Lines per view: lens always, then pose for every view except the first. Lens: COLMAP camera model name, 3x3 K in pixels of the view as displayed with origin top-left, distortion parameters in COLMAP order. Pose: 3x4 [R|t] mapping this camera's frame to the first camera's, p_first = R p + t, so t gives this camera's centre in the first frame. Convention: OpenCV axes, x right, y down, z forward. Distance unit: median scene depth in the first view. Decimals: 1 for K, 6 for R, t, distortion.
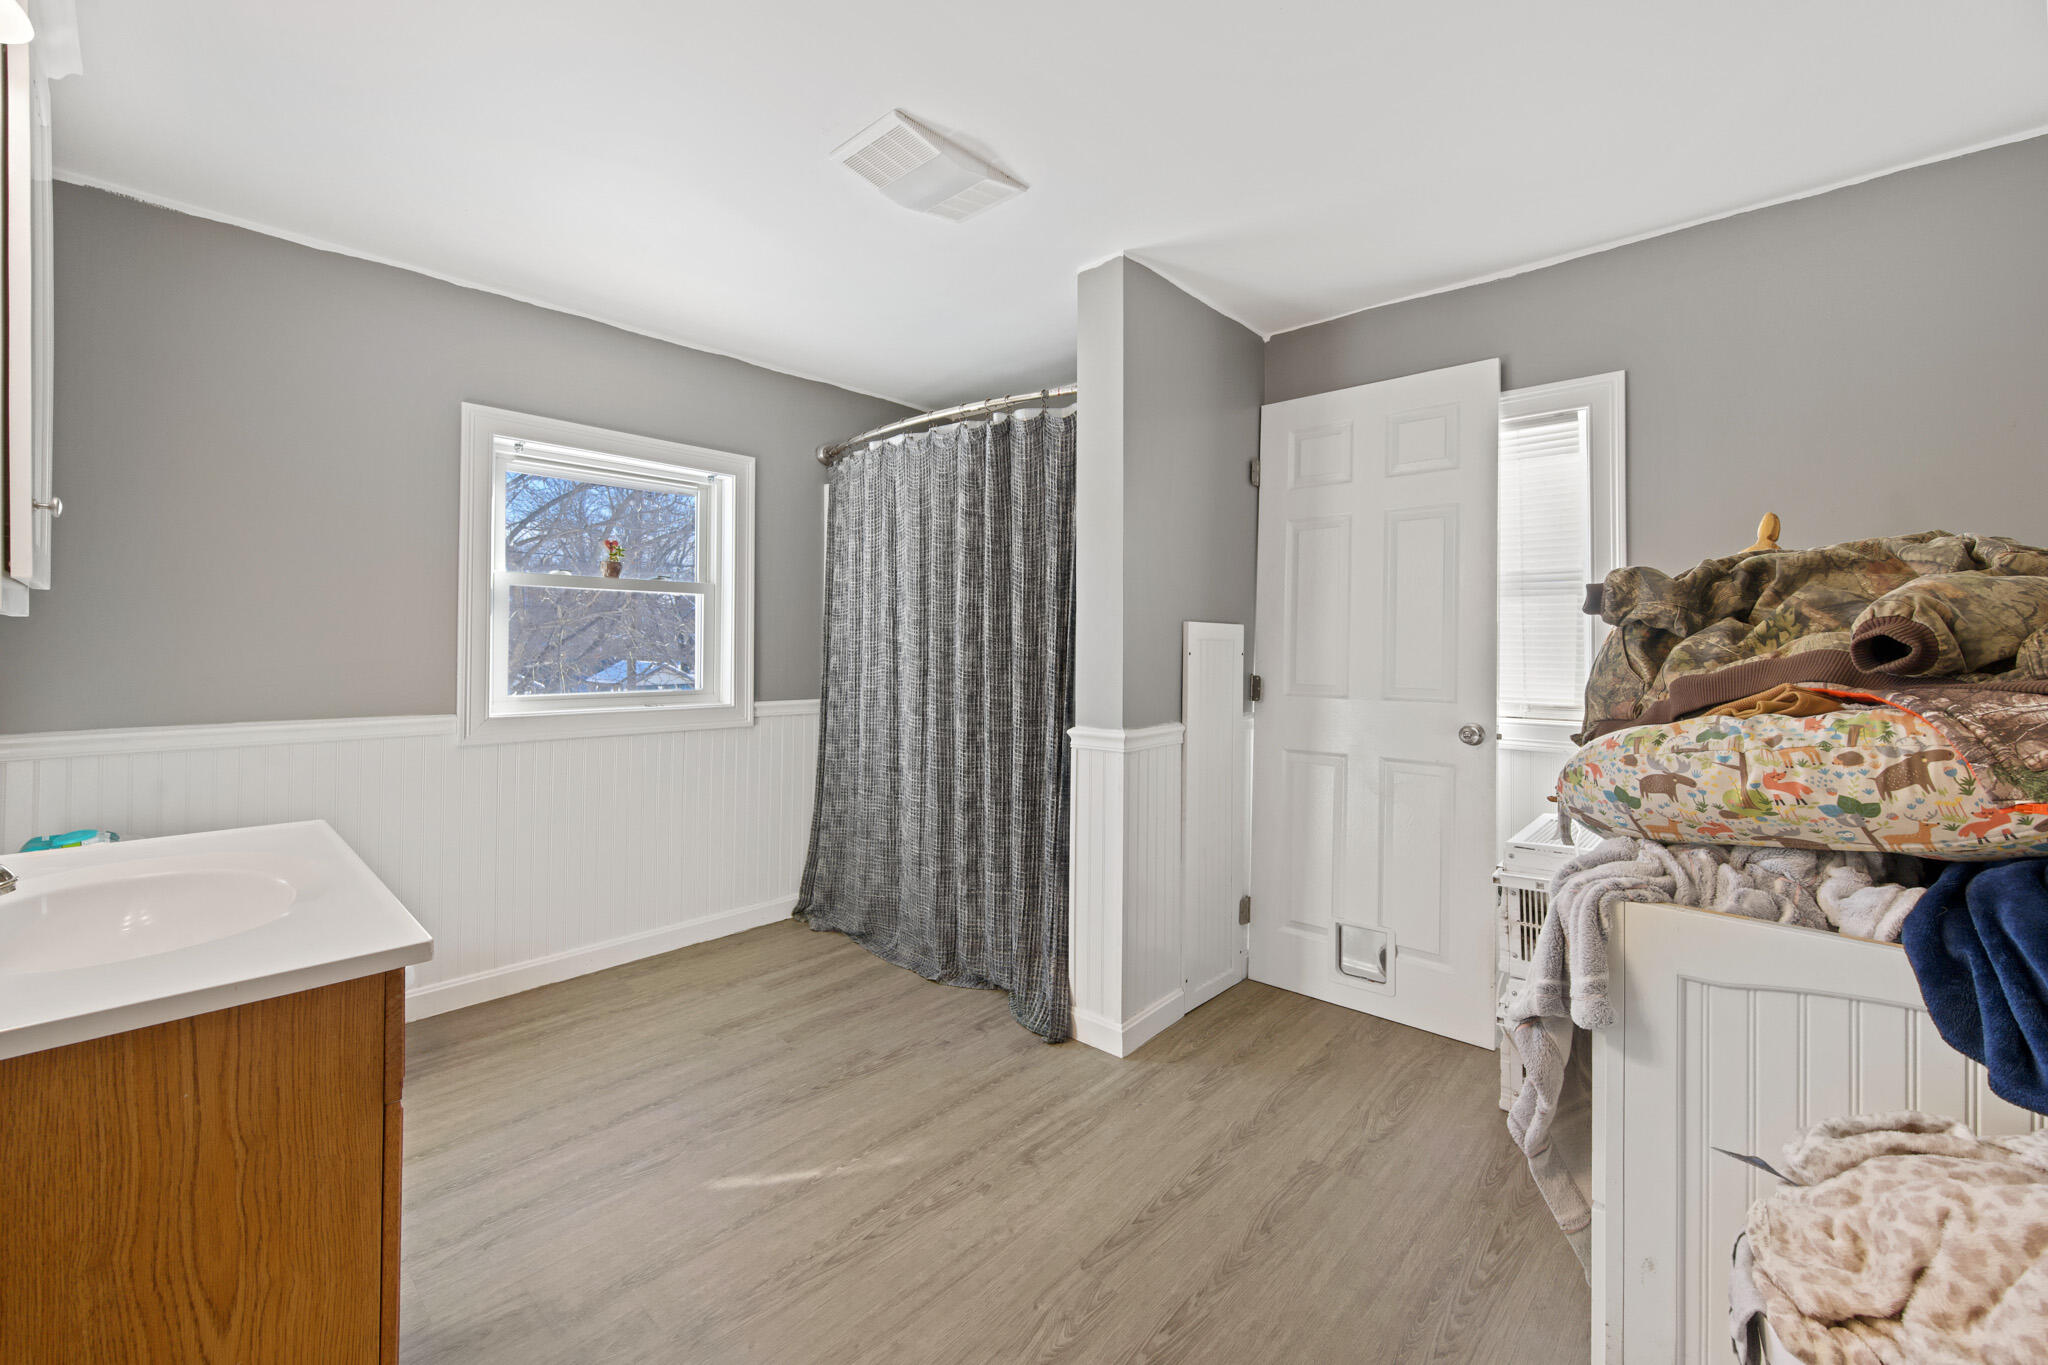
lens RADIAL K [[824.8, 0, 1029.7], [0, 824.8, 627.2], [0, 0, 1]] dist [-0.000922, -0.000072]
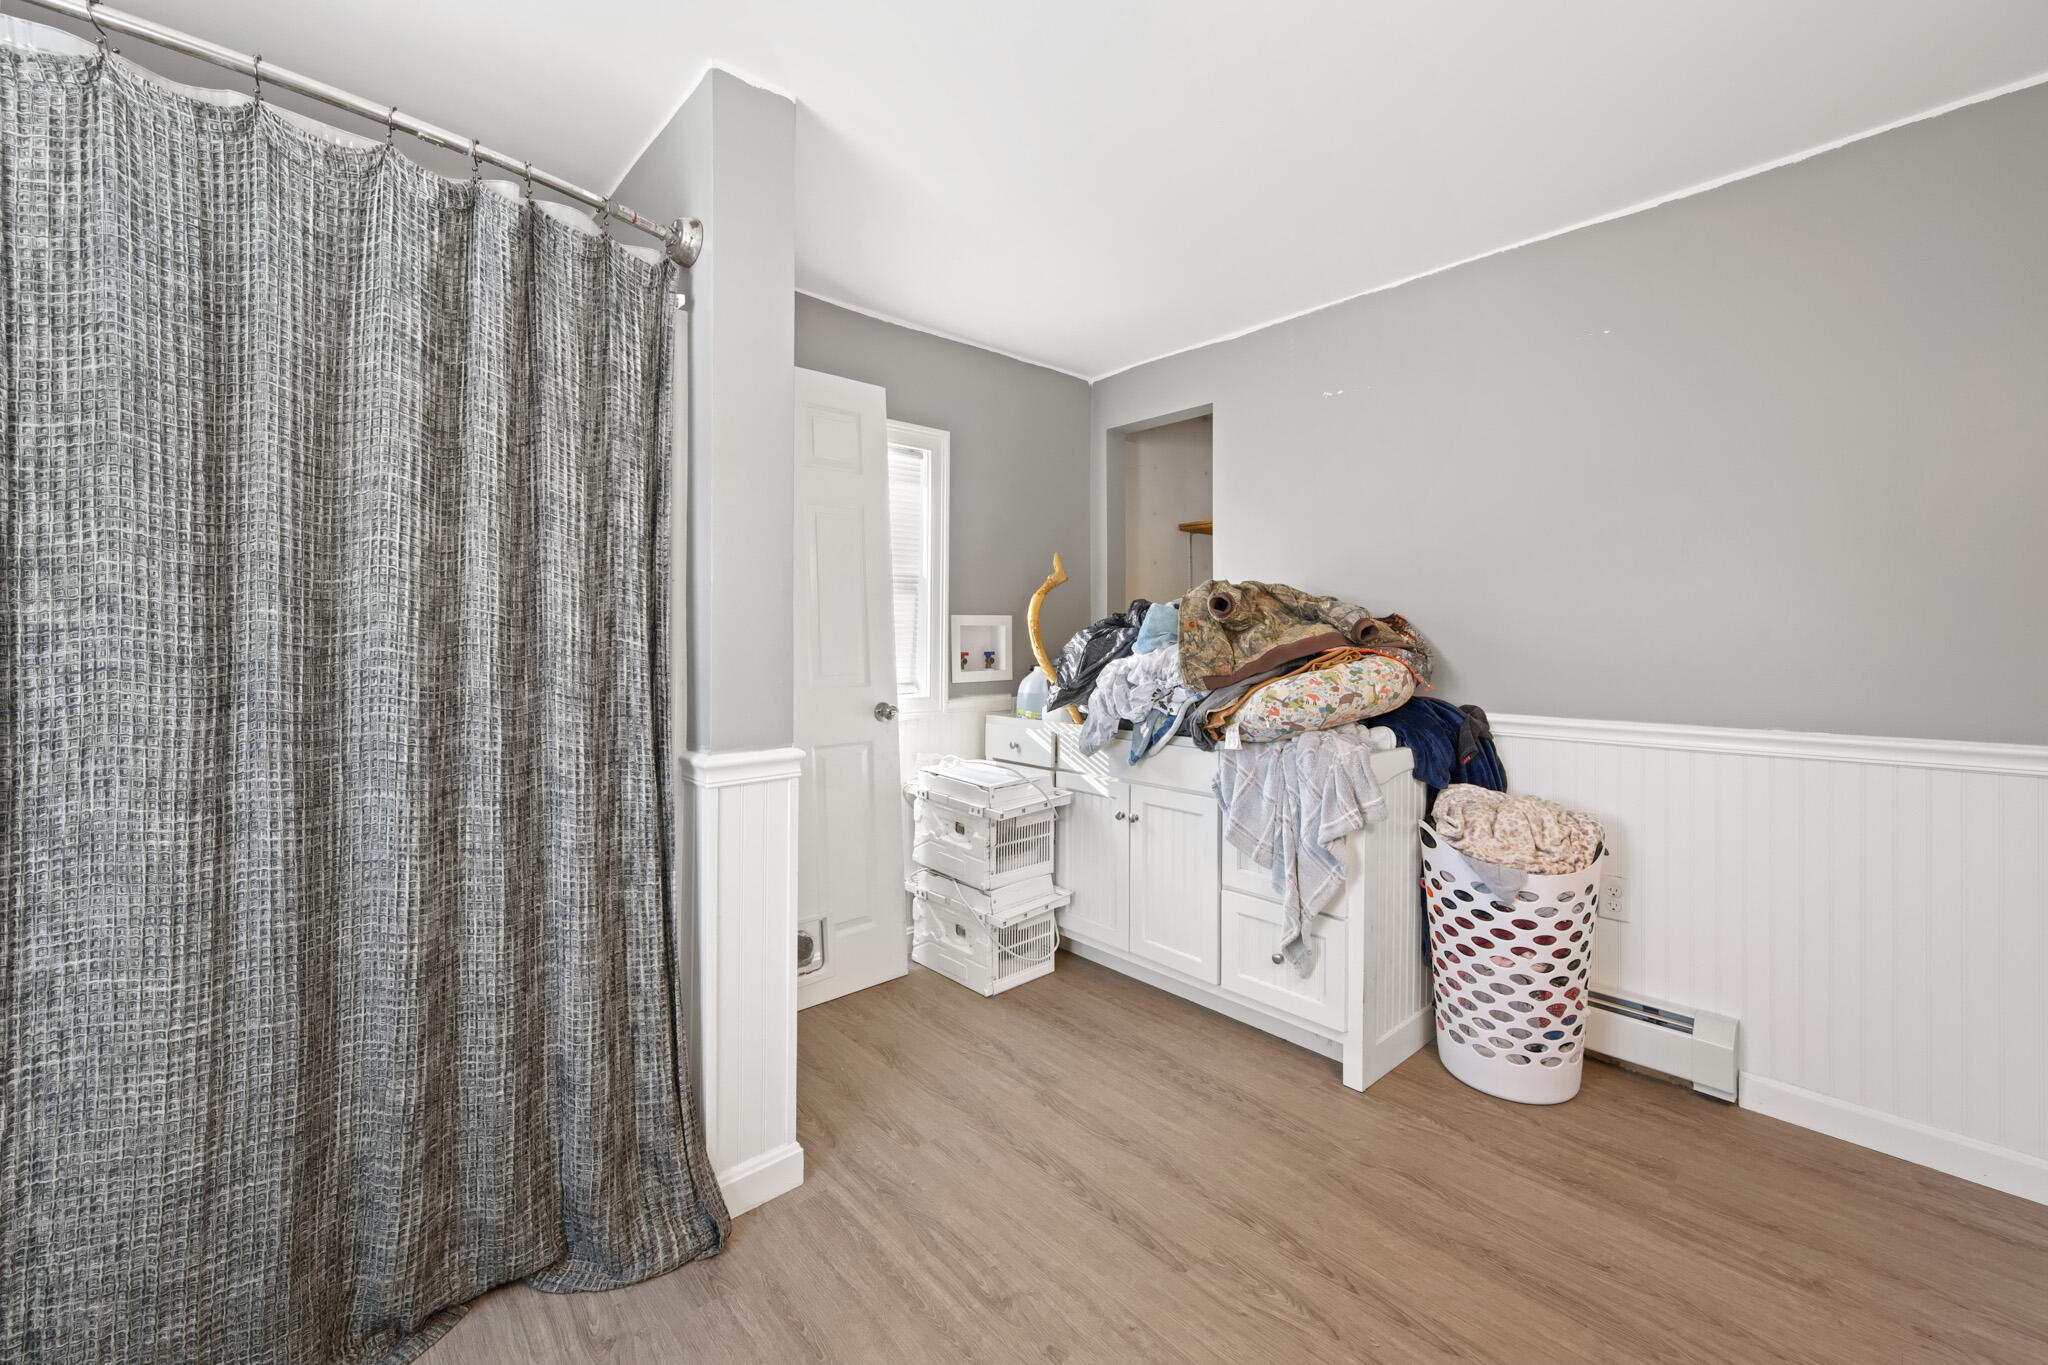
lens RADIAL K [[818.7, 0, 1018.5], [0, 818.7, 639.2], [0, 0, 1]] dist [-0.001643, -0.000111]
pose [[0.104154, -0.002010, 0.994559, -0.537076], [-0.015963, 0.999866, 0.003692, 0.019646], [-0.994433, -0.016261, 0.104108, 0.651307]]
